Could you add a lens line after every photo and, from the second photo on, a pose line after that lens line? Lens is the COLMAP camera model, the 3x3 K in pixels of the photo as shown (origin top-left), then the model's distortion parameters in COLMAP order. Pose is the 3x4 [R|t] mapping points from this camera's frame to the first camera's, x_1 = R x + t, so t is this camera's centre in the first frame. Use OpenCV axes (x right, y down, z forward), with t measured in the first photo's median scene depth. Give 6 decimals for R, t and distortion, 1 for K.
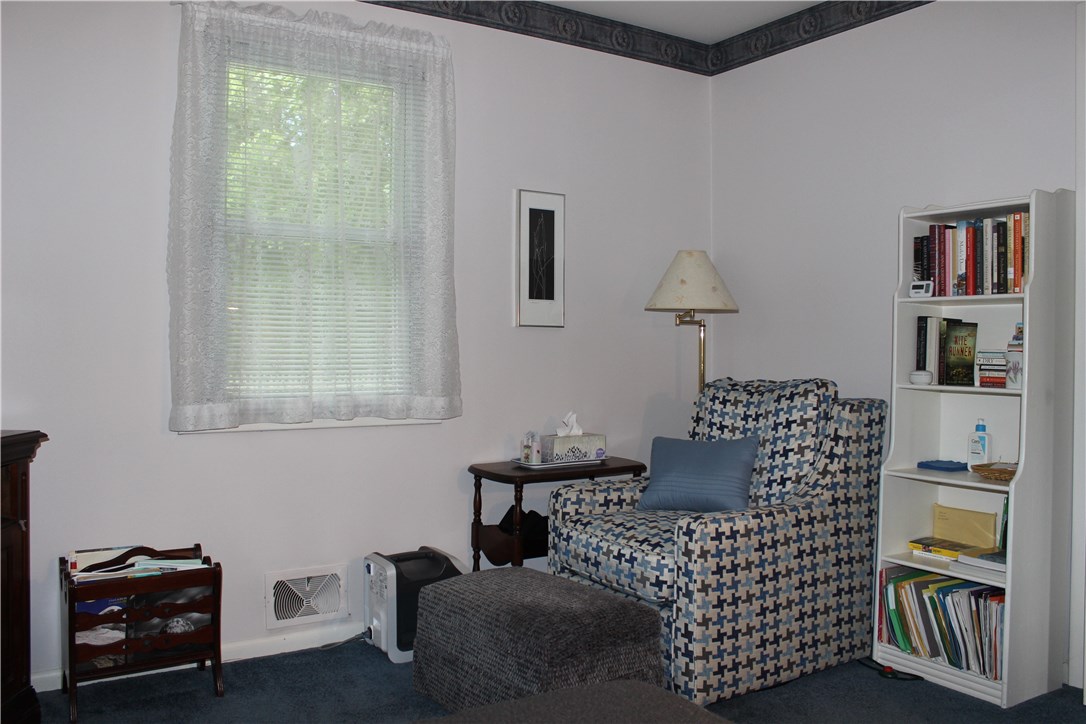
lens RADIAL K [[896.8, 0, 543.0], [0, 896.8, 362.0], [0, 0, 1]] dist [-0.191518, 0.195936]
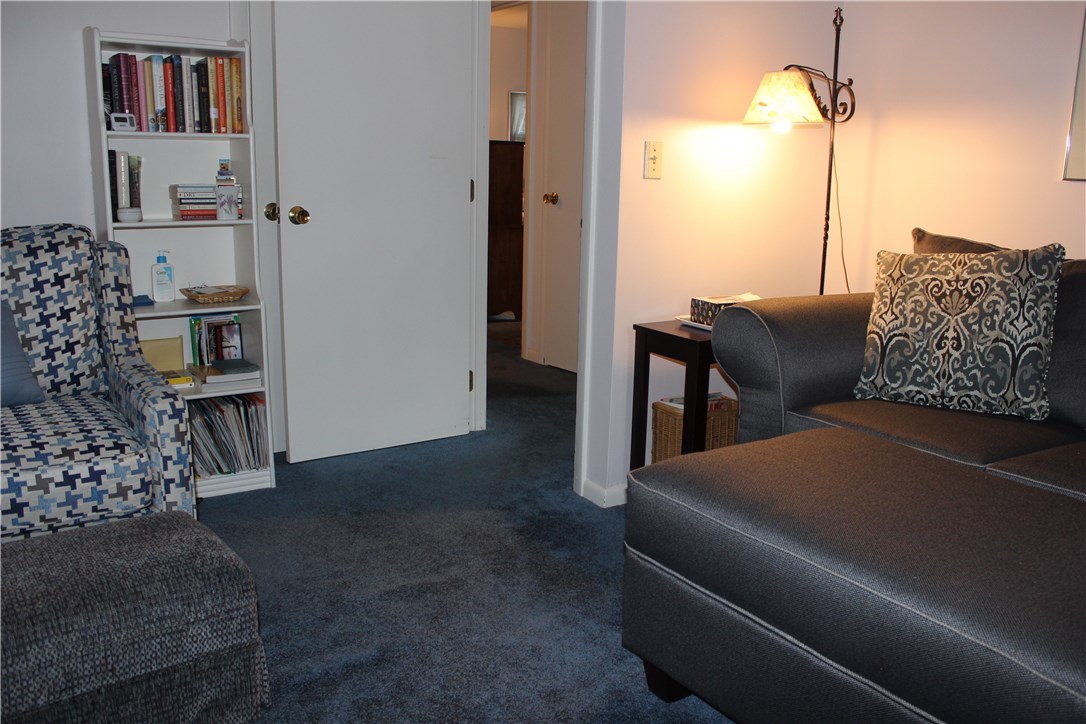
lens RADIAL K [[896.8, 0, 543.0], [0, 896.8, 362.0], [0, 0, 1]] dist [-0.191518, 0.195936]
pose [[-0.021527, -0.222132, 0.974779, -0.588117], [-0.006586, 0.975015, 0.222040, -0.041687], [-0.999747, -0.001640, -0.022452, 0.592138]]
